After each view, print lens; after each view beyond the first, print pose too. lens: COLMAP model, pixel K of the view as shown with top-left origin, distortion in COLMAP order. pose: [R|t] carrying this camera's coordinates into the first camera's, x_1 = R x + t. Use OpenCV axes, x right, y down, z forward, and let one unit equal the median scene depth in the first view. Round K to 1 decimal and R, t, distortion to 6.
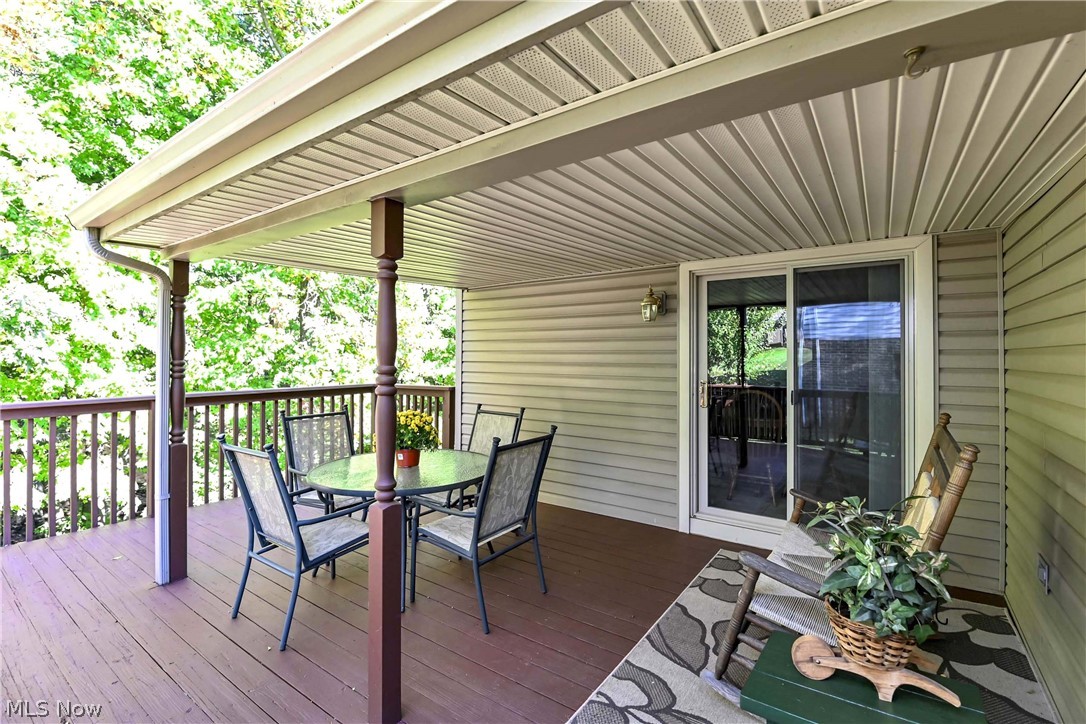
lens RADIAL K [[477.3, 0, 543.0], [0, 477.3, 362.0], [0, 0, 1]] dist [0.000356, -0.000005]
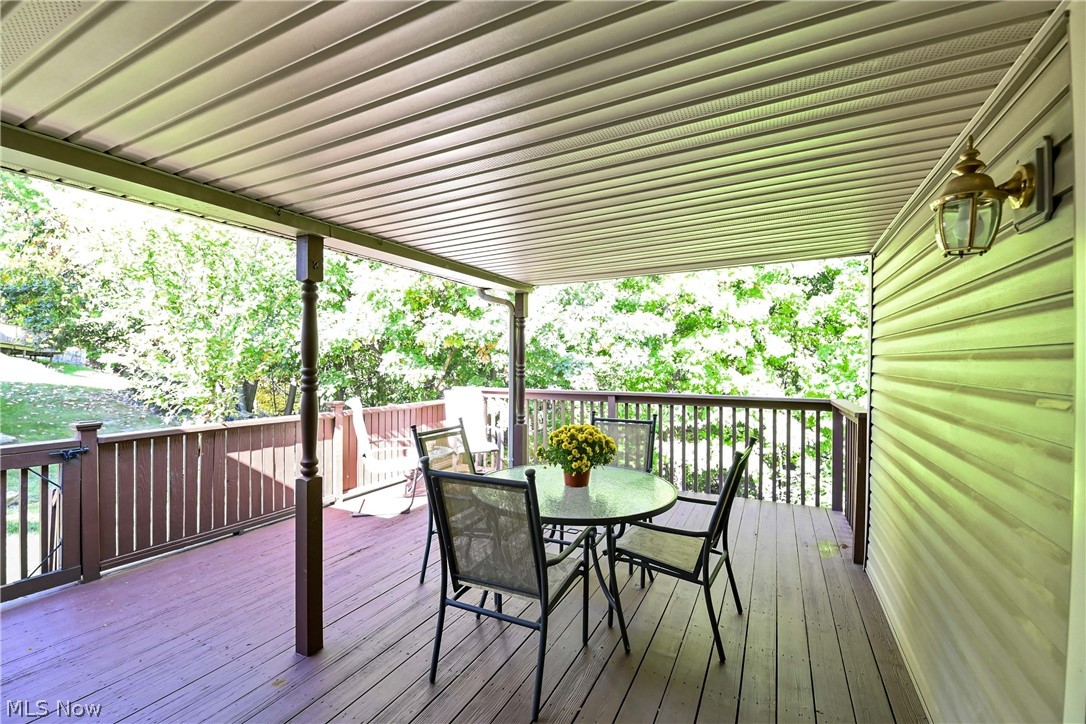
lens RADIAL K [[477.3, 0, 543.0], [0, 477.3, 362.0], [0, 0, 1]] dist [0.000356, -0.000005]
pose [[0.150786, 0.012893, -0.988482, 0.270519], [-0.032376, 0.999443, 0.008097, -0.006185], [0.988036, 0.030782, 0.151119, 0.358170]]
